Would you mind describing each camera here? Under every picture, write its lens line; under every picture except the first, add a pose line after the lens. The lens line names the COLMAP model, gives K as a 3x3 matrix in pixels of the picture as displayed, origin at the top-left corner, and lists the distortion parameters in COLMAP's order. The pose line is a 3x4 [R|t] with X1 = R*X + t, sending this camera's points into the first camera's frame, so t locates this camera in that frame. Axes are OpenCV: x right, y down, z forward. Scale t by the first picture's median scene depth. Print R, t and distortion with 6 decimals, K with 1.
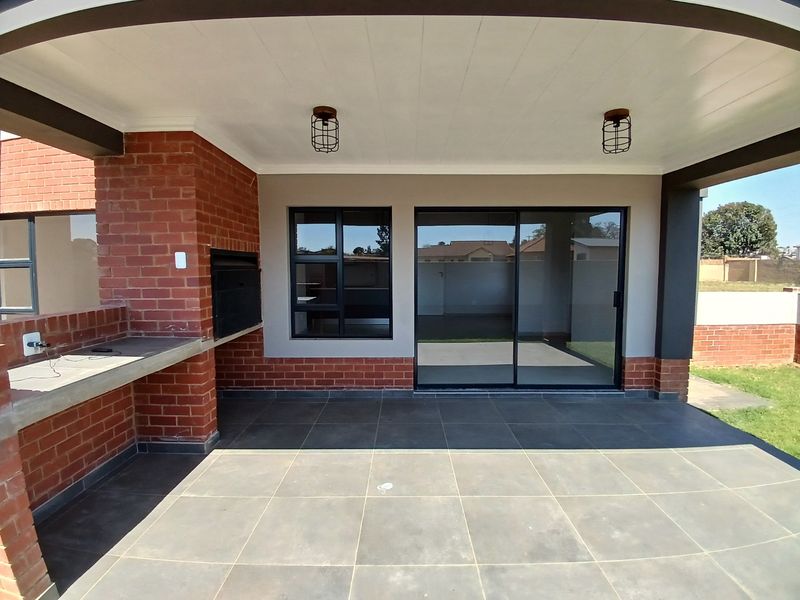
lens RADIAL K [[400.3, 0, 407.3], [0, 400.3, 297.0], [0, 0, 1]] dist [0.040515, -0.072716]
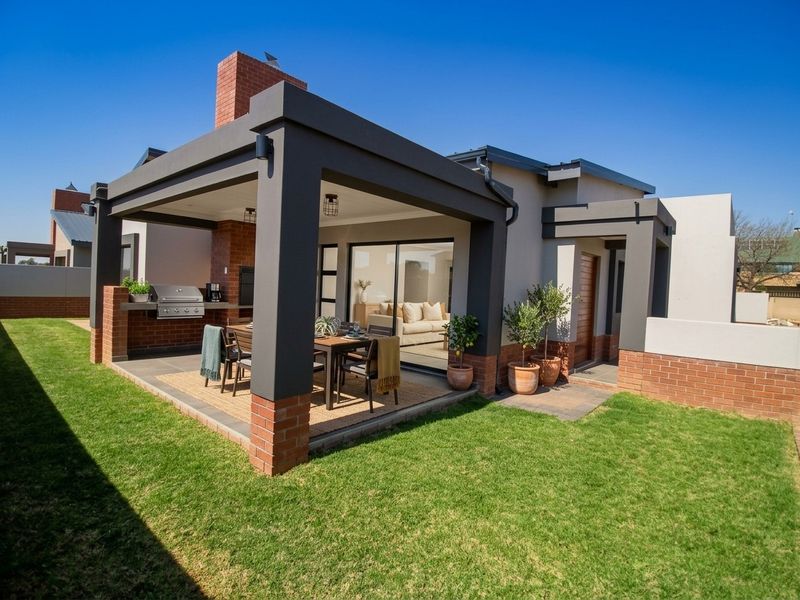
lens RADIAL K [[400.3, 0, 407.3], [0, 400.3, 297.0], [0, 0, 1]] dist [0.040515, -0.072716]
pose [[0.763828, 0.050949, -0.643405, 1.276389], [-0.091199, 0.995397, -0.029446, 0.027548], [0.638944, 0.081170, 0.764959, -0.112656]]
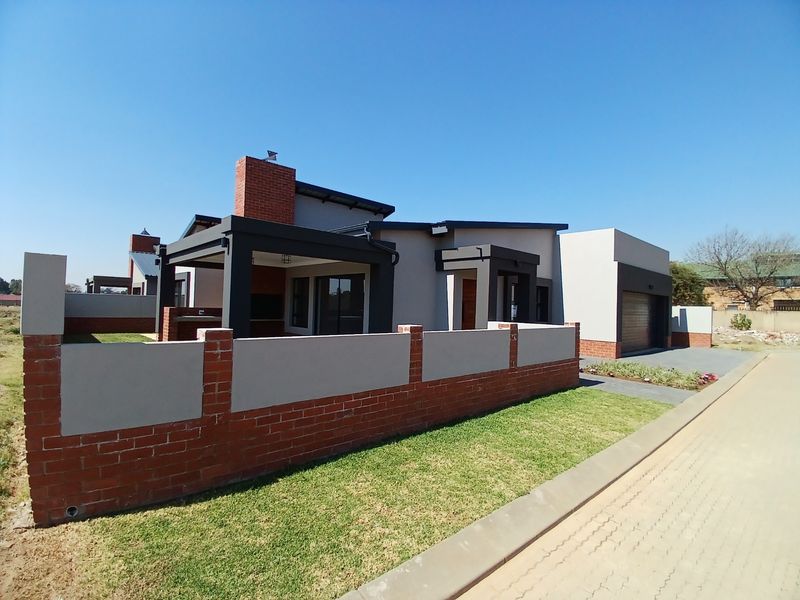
lens RADIAL K [[400.3, 0, 407.3], [0, 400.3, 297.0], [0, 0, 1]] dist [0.040515, -0.072716]
pose [[0.678922, 0.001514, -0.734209, 2.234521], [-0.081954, 0.993905, -0.073733, 0.044303], [0.729622, 0.110231, 0.674908, -0.272705]]
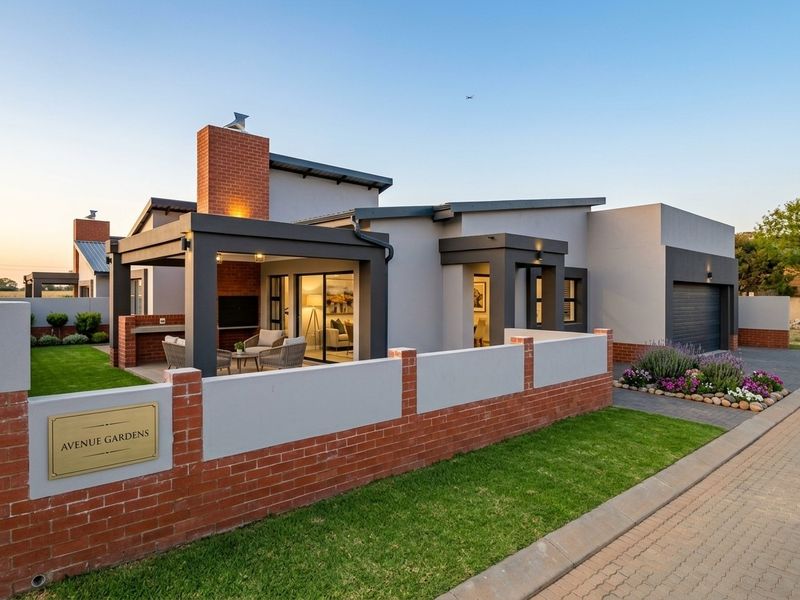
lens RADIAL K [[507.2, 0, 392.2], [0, 507.2, 295.9], [0, 0, 1]] dist [0.007664, -0.042130]
pose [[0.646557, 0.006934, -0.762835, 2.329023], [-0.056732, 0.997627, -0.039016, -0.035129], [0.760754, 0.068503, 0.645416, -0.314859]]
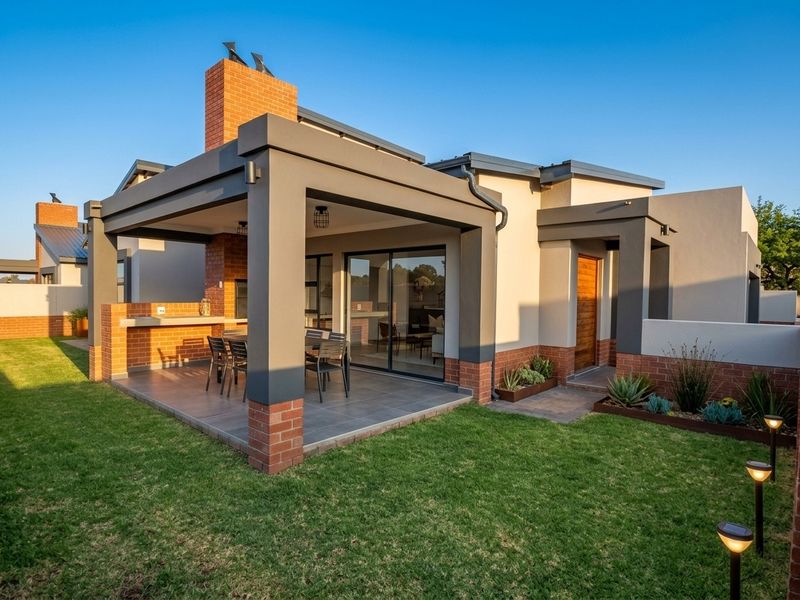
lens RADIAL K [[438.7, 0, 400.0], [0, 438.7, 300.0], [0, 0, 1]] dist [0.044595, -0.085087]
pose [[0.743177, 0.021076, -0.668763, 1.392597], [-0.063433, 0.997221, -0.039064, 0.027709], [0.666081, 0.071453, 0.742449, -0.176472]]
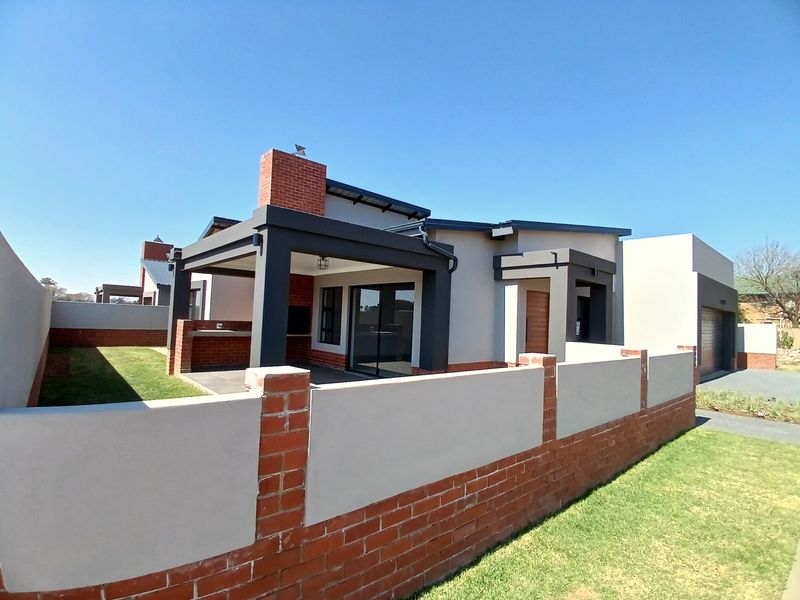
lens RADIAL K [[403.3, 0, 405.8], [0, 403.3, 300.4], [0, 0, 1]] dist [0.036062, -0.069316]
pose [[0.659033, -0.008674, -0.752064, 1.849142], [-0.093982, 0.991146, -0.093788, 0.032485], [0.746219, 0.132490, 0.652383, -0.205556]]
